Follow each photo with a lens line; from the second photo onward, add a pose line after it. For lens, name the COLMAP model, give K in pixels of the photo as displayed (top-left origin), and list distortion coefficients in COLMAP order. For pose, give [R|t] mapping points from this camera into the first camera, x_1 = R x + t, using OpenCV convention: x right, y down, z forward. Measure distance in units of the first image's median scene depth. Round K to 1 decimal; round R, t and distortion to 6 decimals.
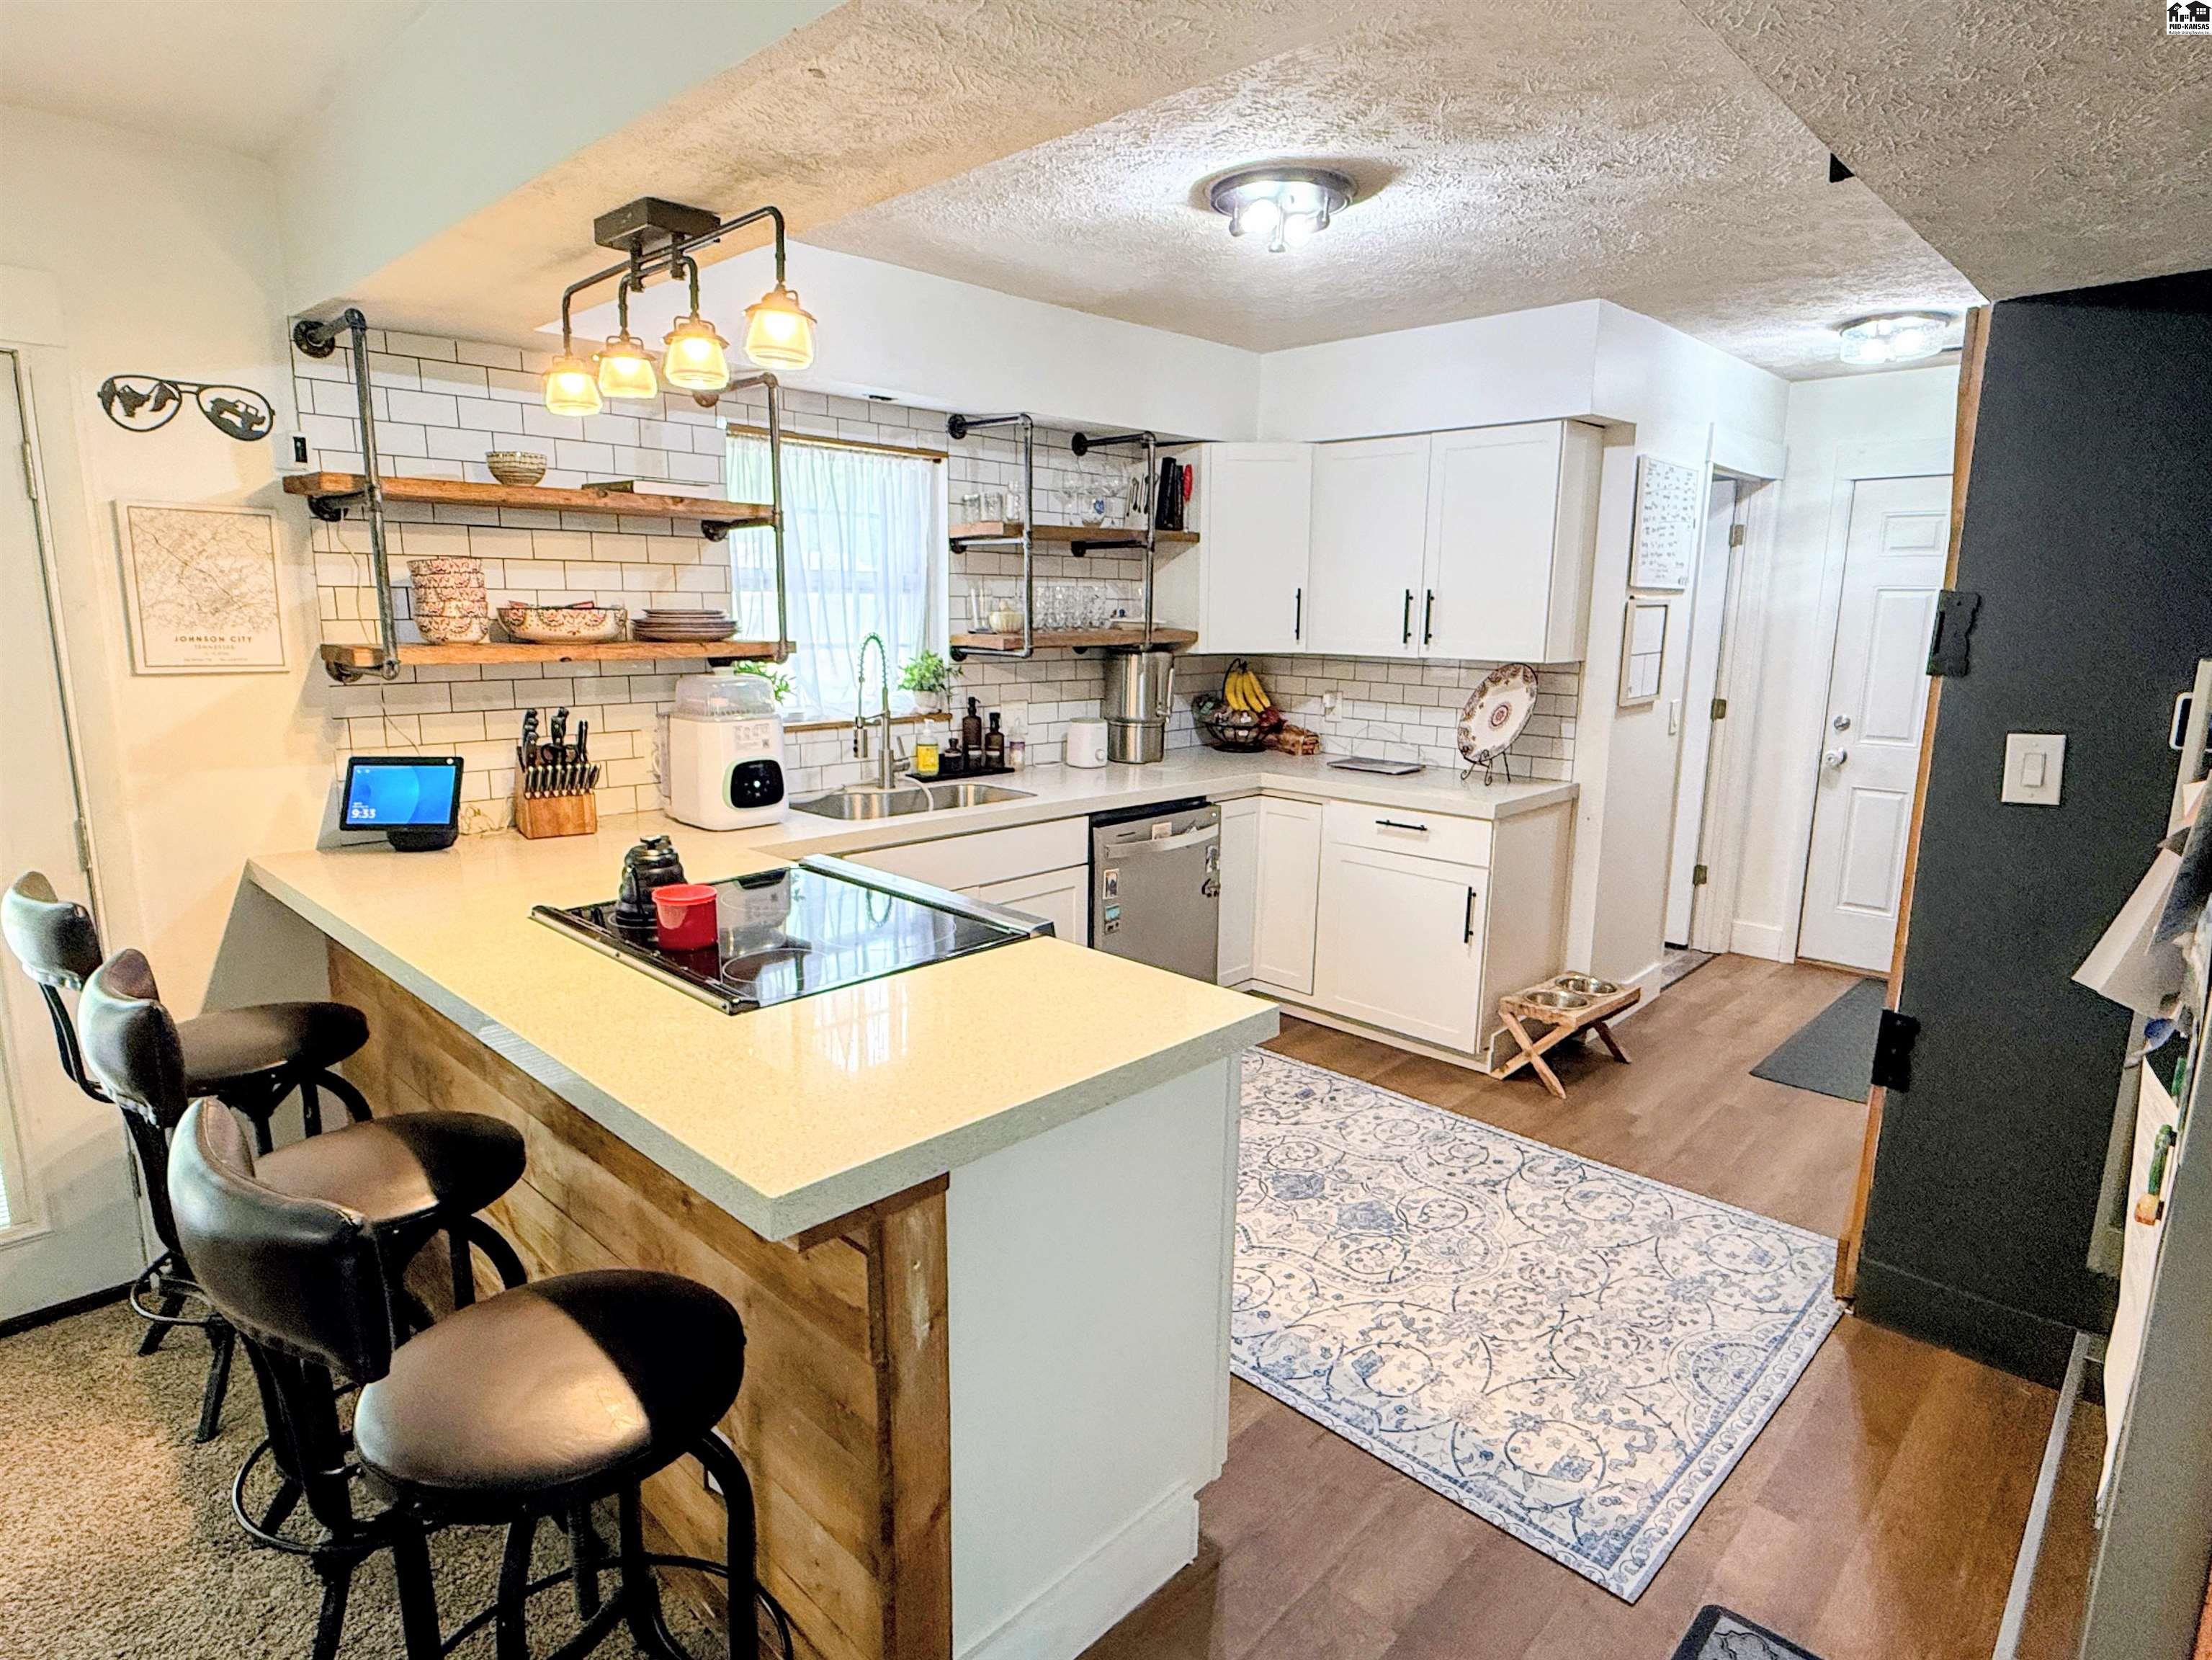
lens RADIAL K [[1206.6, 0, 1099.3], [0, 1206.6, 828.5], [0, 0, 1]] dist [0.001337, -0.002458]
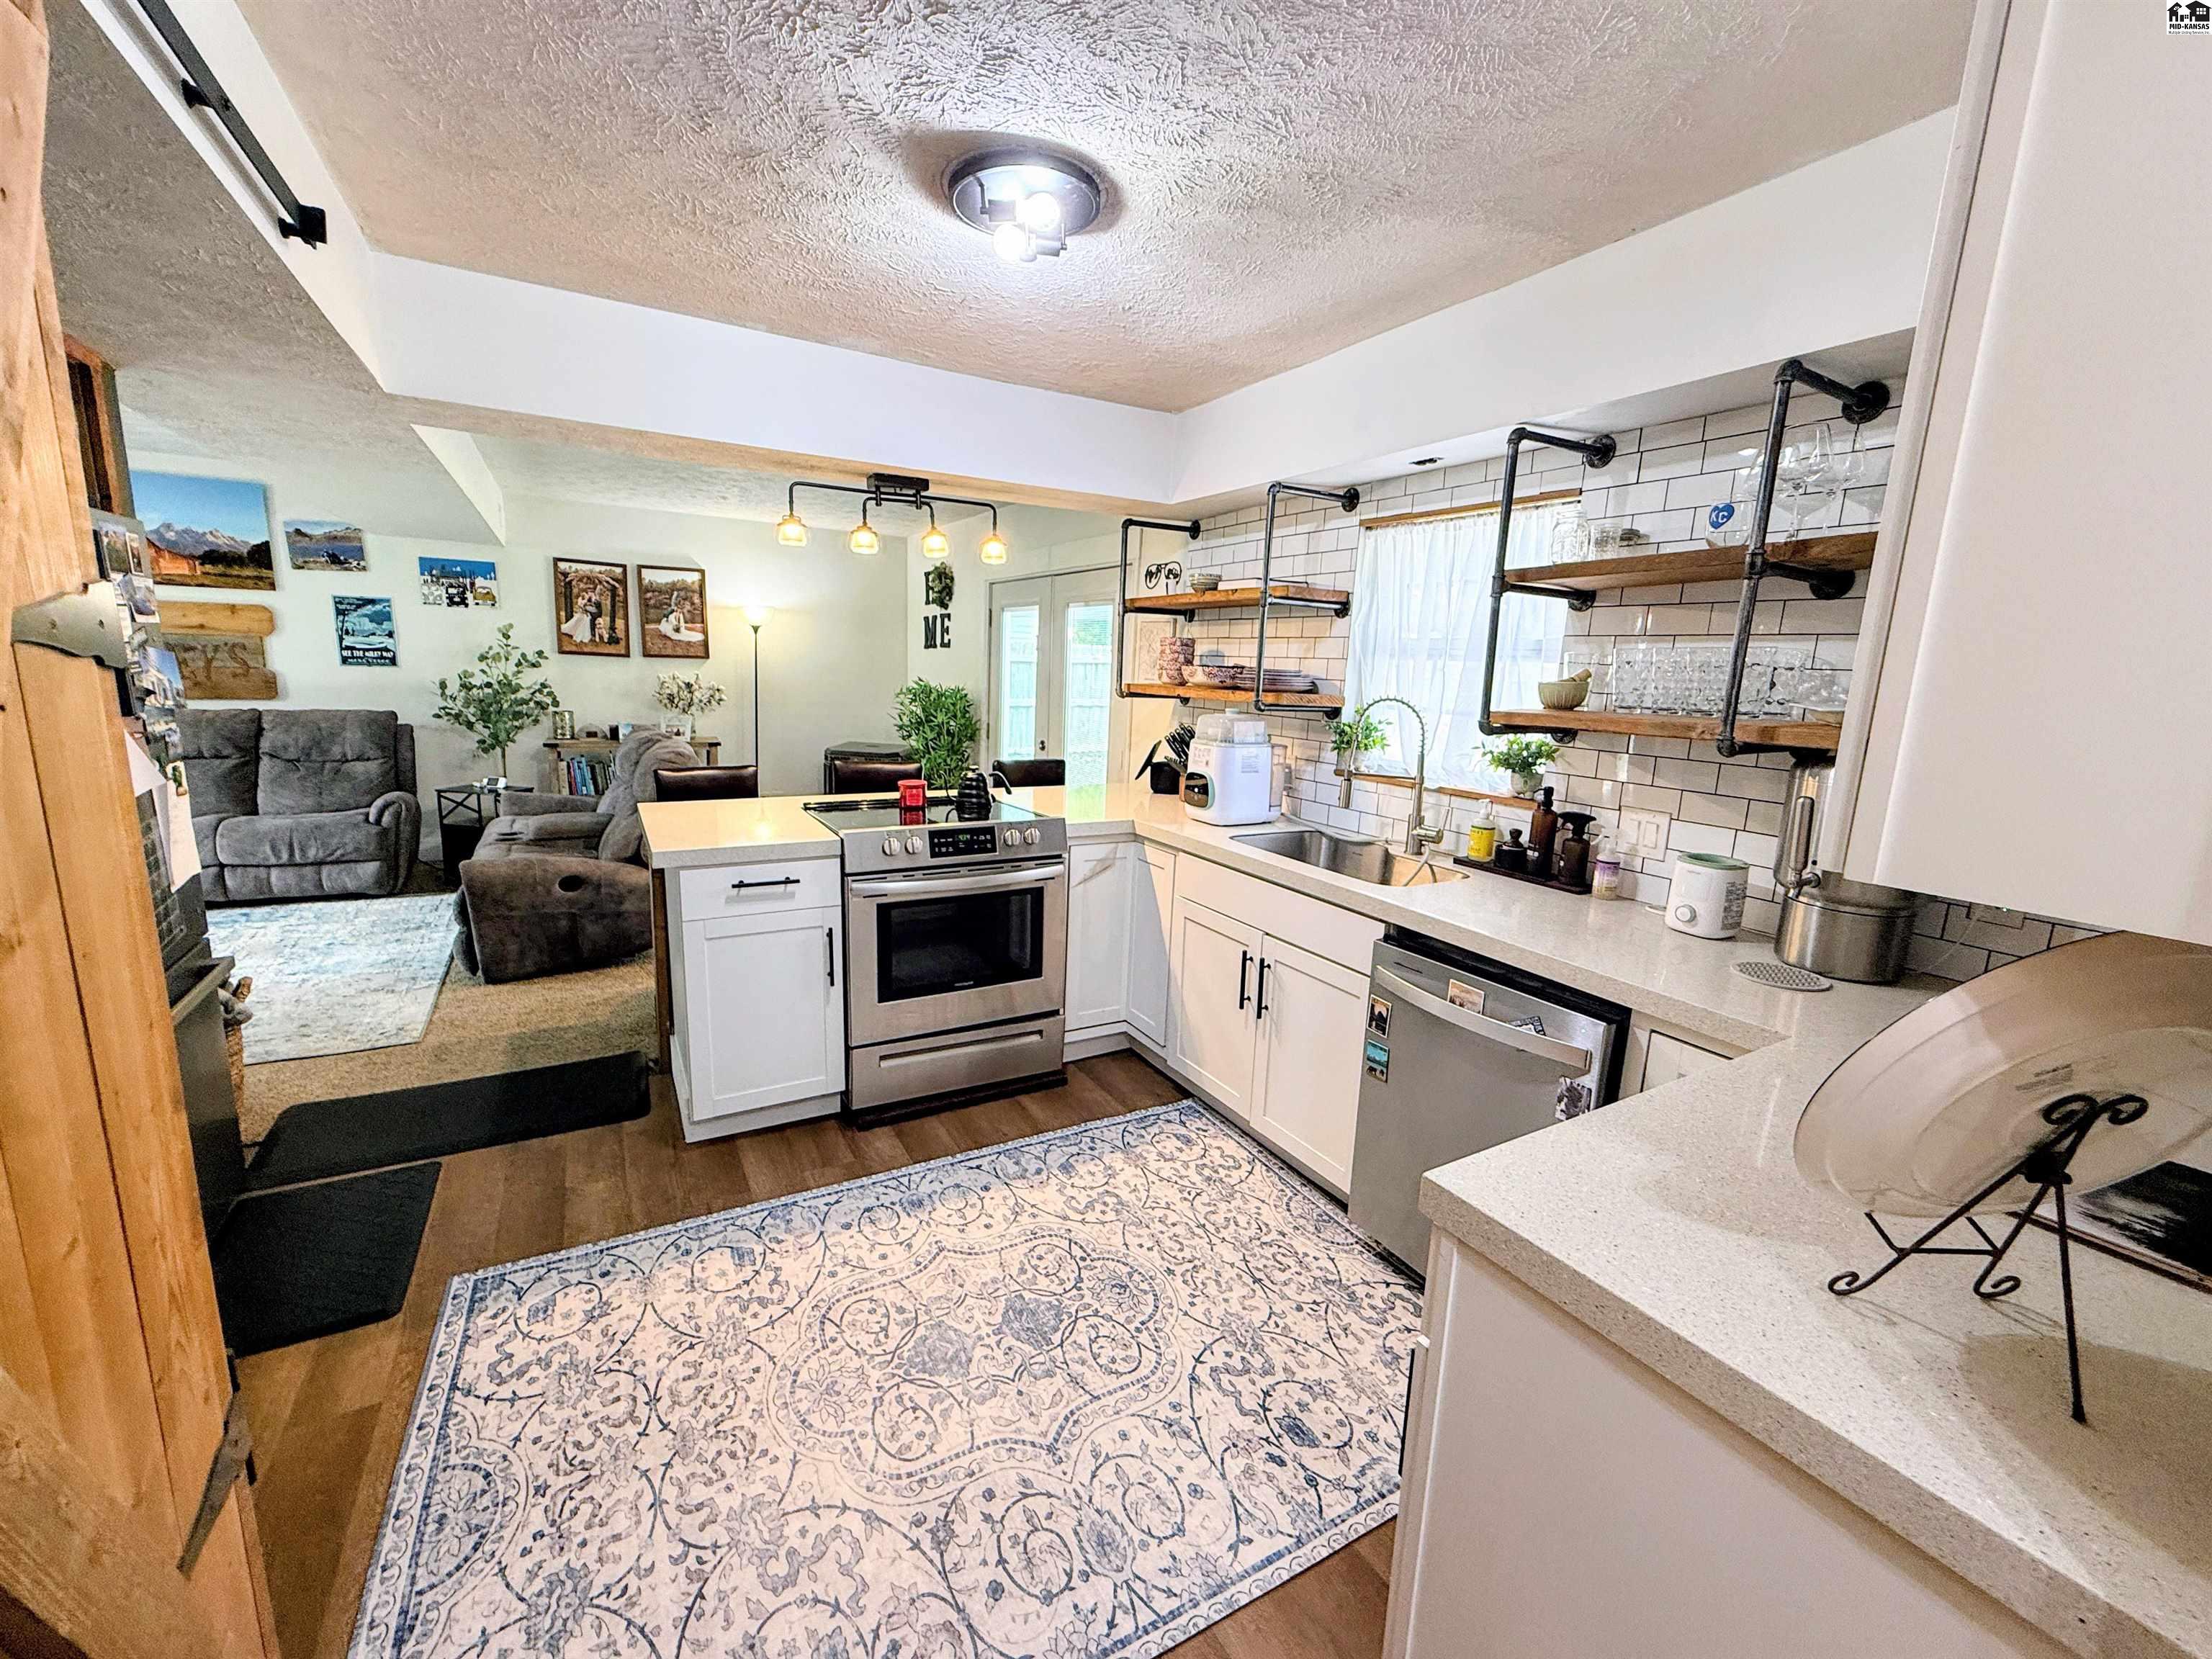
lens RADIAL K [[878.8, 0, 1107.6], [0, 878.8, 830.4], [0, 0, 1]] dist [-0.000328, -0.000562]
pose [[-0.267992, 0.158019, -0.950374, 0.676633], [-0.218541, 0.950772, 0.219710, -0.181901], [0.938307, 0.266576, -0.220266, 1.071007]]
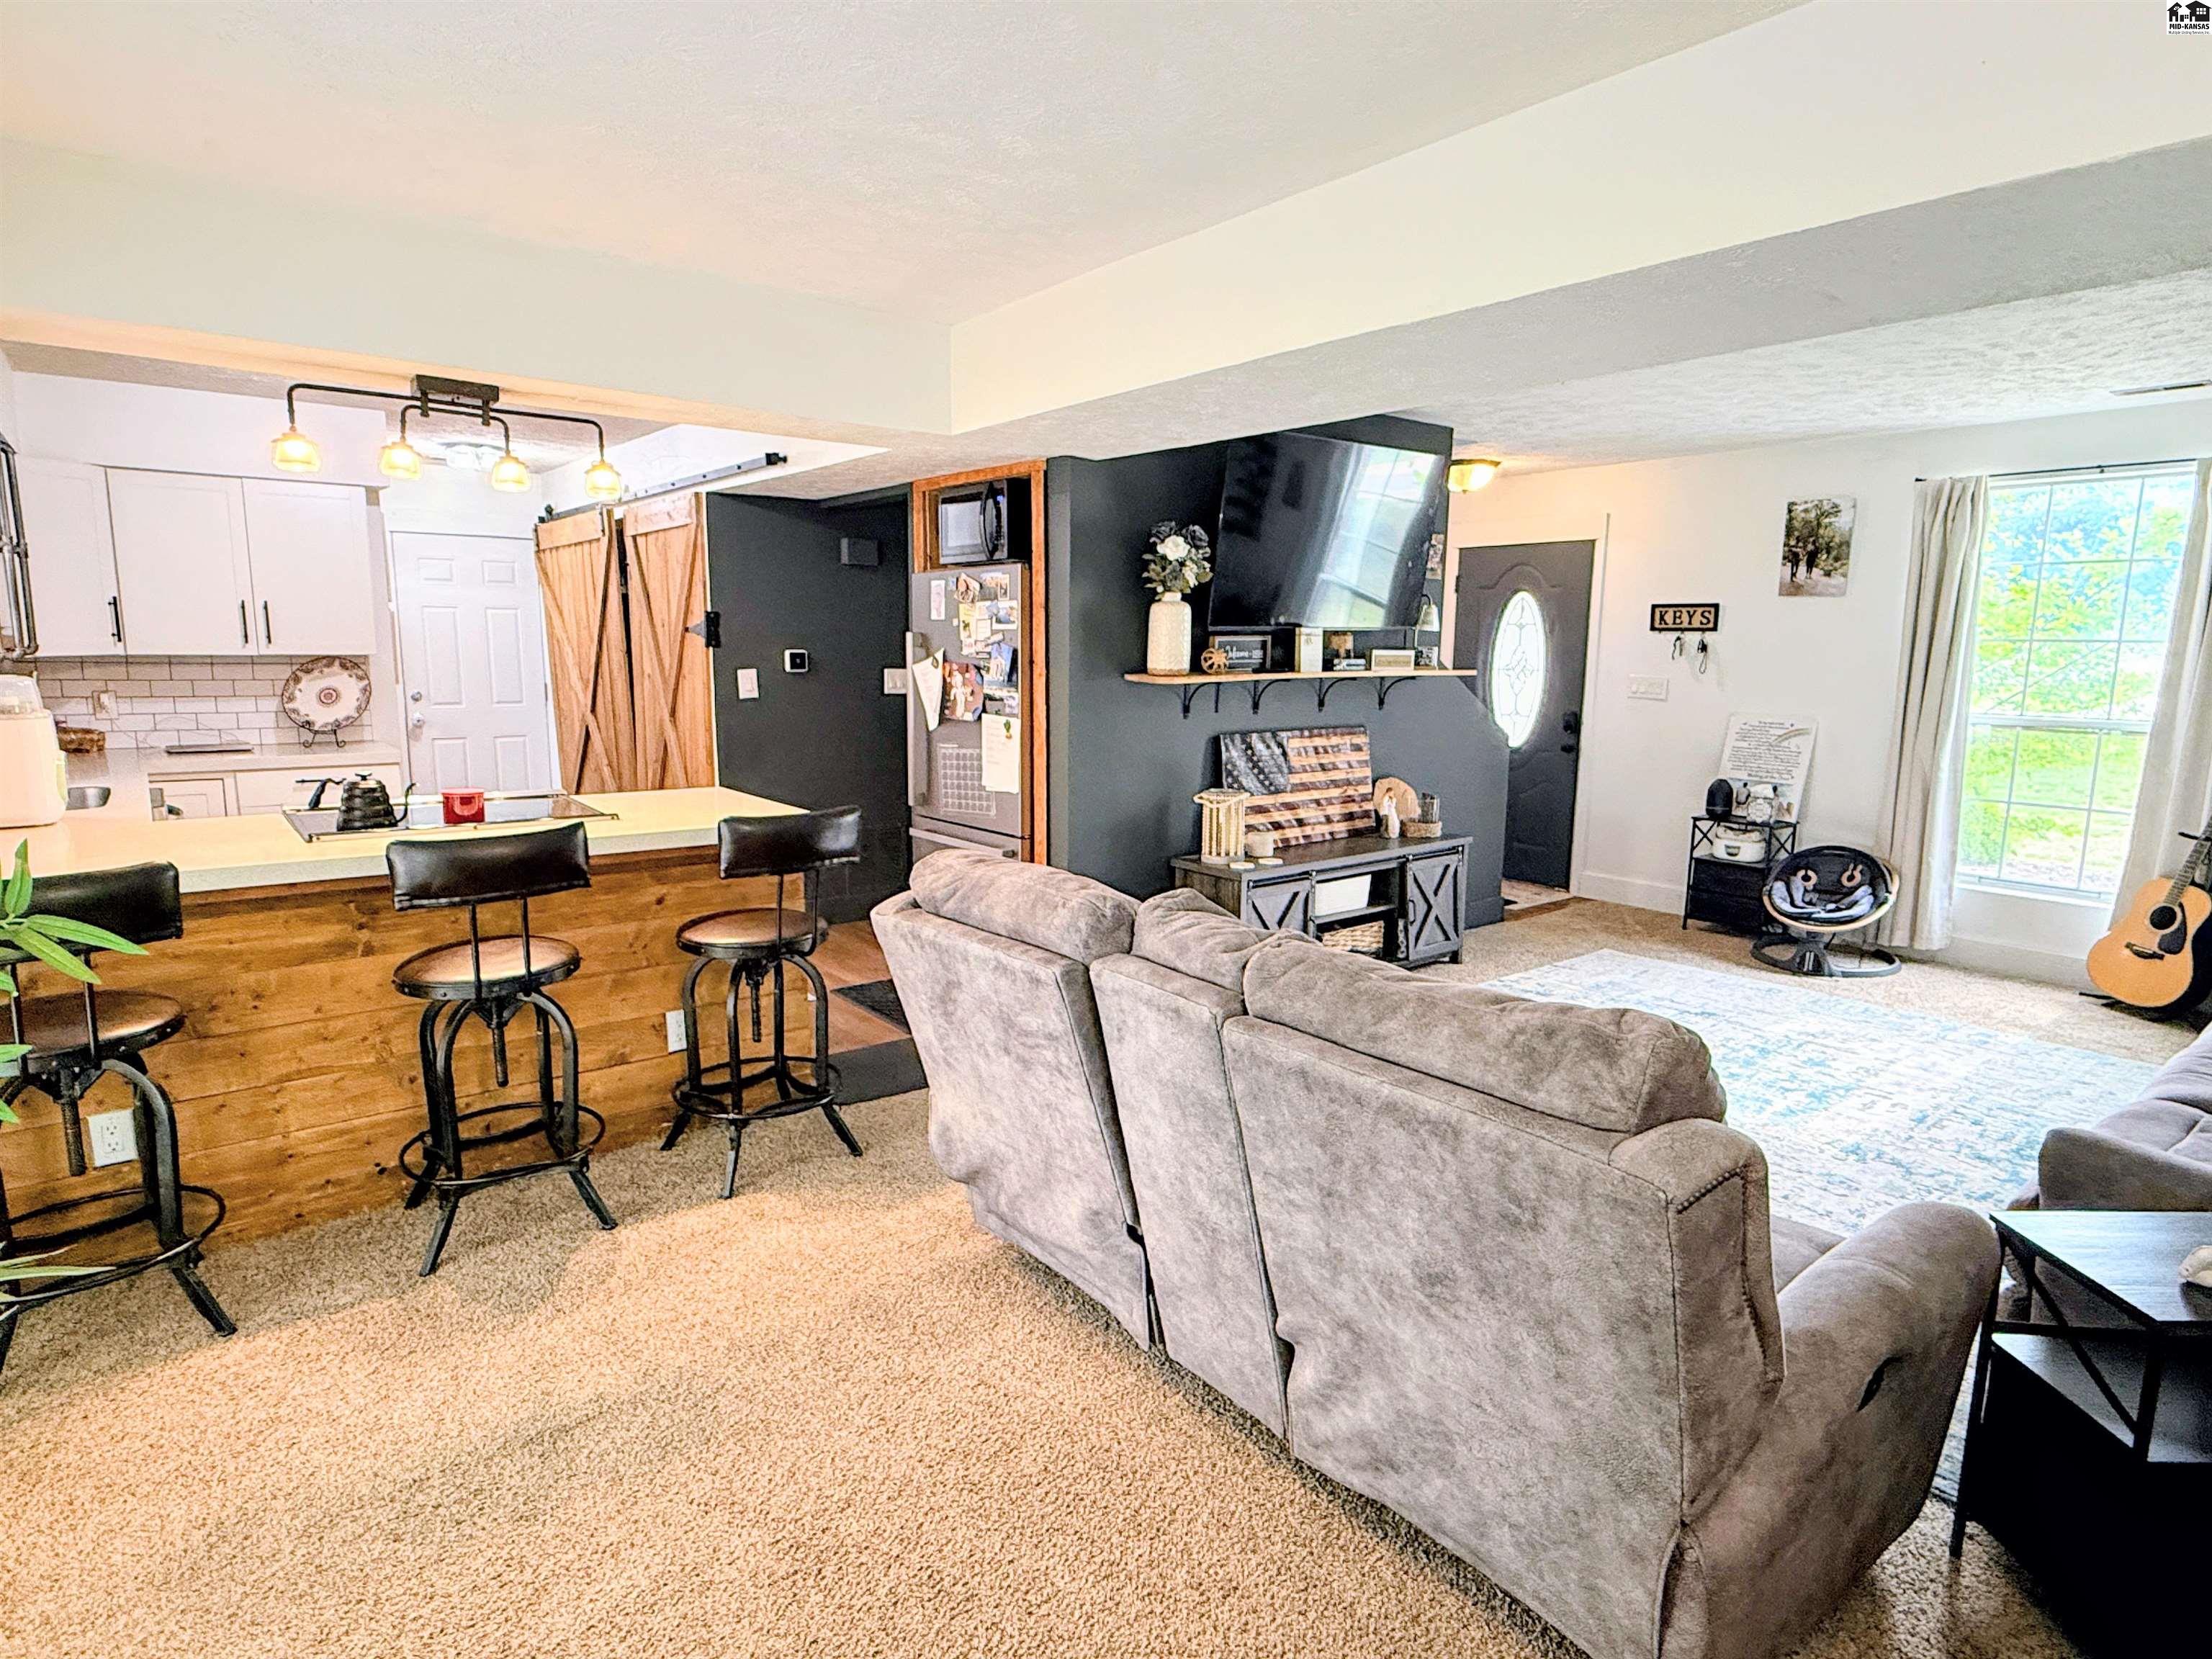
lens RADIAL K [[1206.4, 0, 1100.4], [0, 1206.4, 829.0], [0, 0, 1]] dist [0.001337, -0.002458]
pose [[0.131918, -0.162961, 0.977774, -1.133139], [0.171099, 0.975332, 0.139470, 0.013752], [-0.976383, 0.148897, 0.156547, -0.036680]]
